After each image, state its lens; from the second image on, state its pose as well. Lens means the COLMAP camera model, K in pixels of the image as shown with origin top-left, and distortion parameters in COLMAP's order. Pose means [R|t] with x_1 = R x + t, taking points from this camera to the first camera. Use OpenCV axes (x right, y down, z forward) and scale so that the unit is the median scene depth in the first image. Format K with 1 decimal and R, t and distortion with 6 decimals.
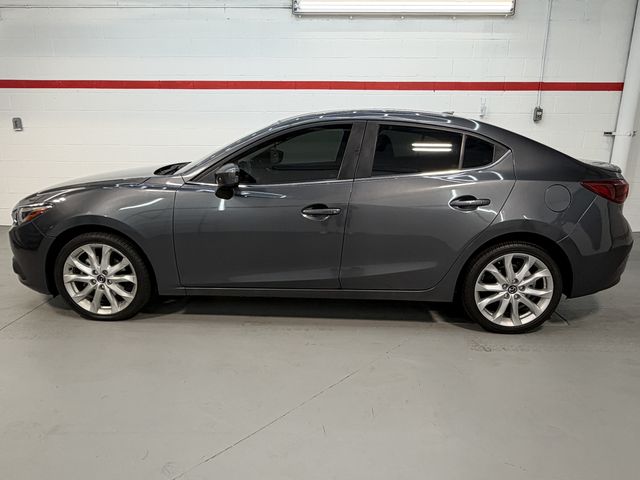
lens RADIAL K [[435.7, 0, 323.6], [0, 435.7, 241.5], [0, 0, 1]] dist [-0.004900, -0.012523]
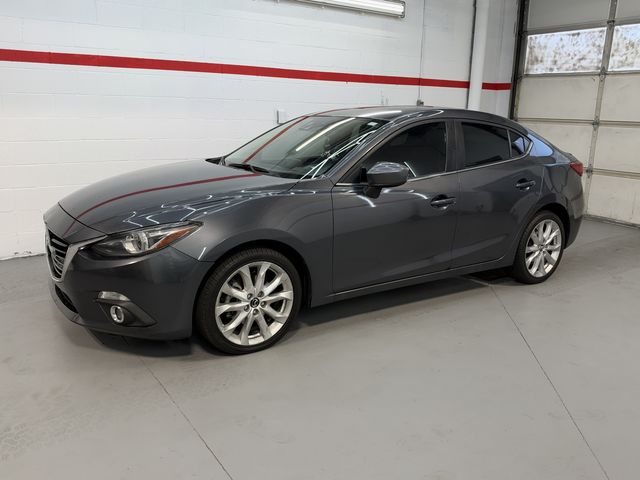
lens RADIAL K [[494.1, 0, 317.9], [0, 494.1, 236.3], [0, 0, 1]] dist [0.040635, -0.026703]
pose [[0.820647, -0.124867, 0.557626, -0.939619], [0.121480, 0.991650, 0.043275, -0.070960], [-0.558373, 0.032227, 0.828964, 0.121212]]
